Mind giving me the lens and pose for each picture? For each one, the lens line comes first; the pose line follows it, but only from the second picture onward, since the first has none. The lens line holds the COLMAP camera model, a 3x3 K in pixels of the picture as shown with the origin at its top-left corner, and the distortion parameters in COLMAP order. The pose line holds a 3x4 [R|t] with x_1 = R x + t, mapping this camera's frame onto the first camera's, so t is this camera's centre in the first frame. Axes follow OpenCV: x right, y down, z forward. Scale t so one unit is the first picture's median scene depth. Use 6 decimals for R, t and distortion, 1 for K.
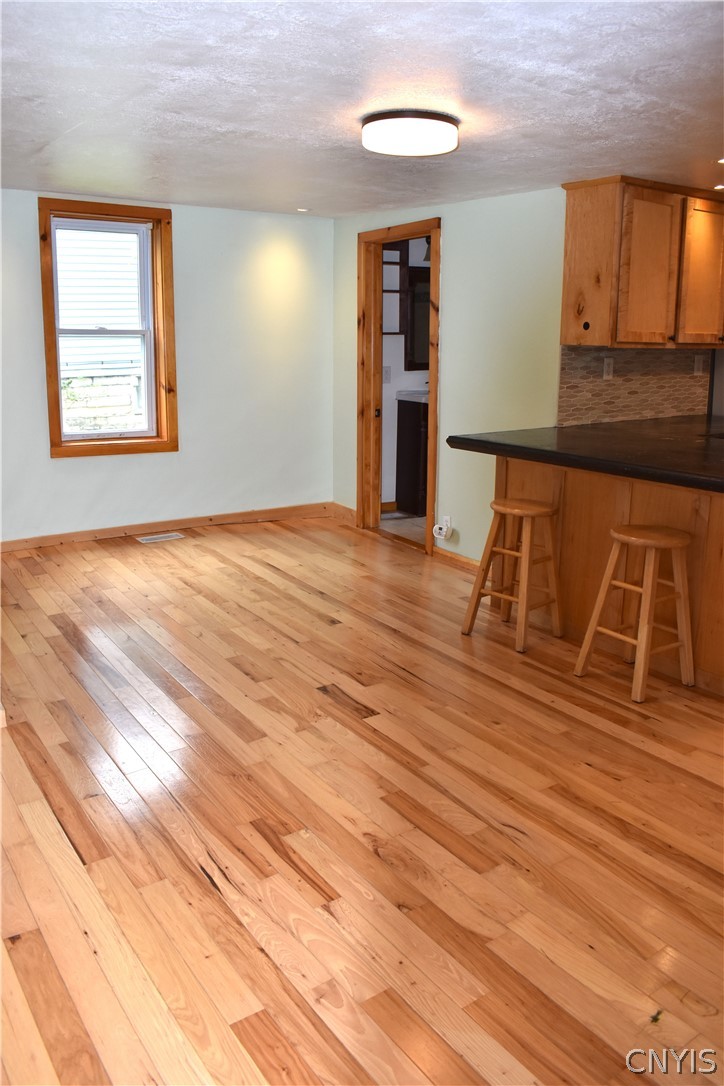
lens RADIAL K [[843.5, 0, 362.5], [0, 843.5, 544.7], [0, 0, 1]] dist [-0.096294, 0.019233]
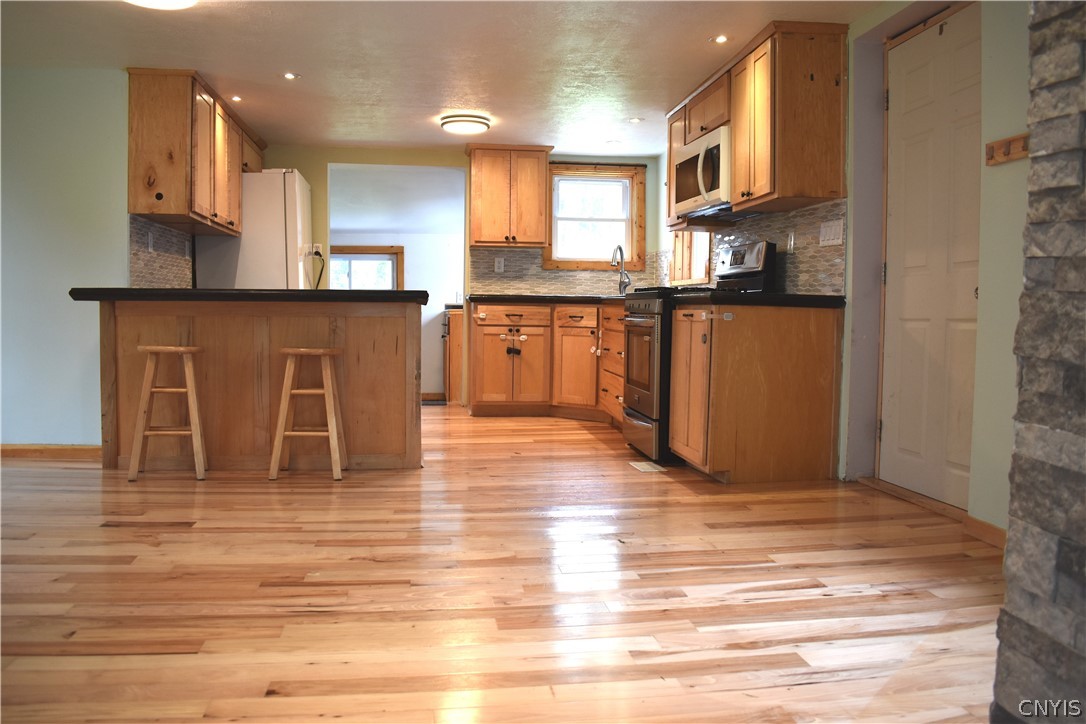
lens RADIAL K [[843.5, 0, 546.4], [0, 843.5, 361.2], [0, 0, 1]] dist [-0.096294, 0.019233]
pose [[0.418327, -0.039928, 0.907418, -0.687266], [0.214416, 0.975139, -0.055940, 0.160714], [-0.882626, 0.217966, 0.416489, 0.191473]]
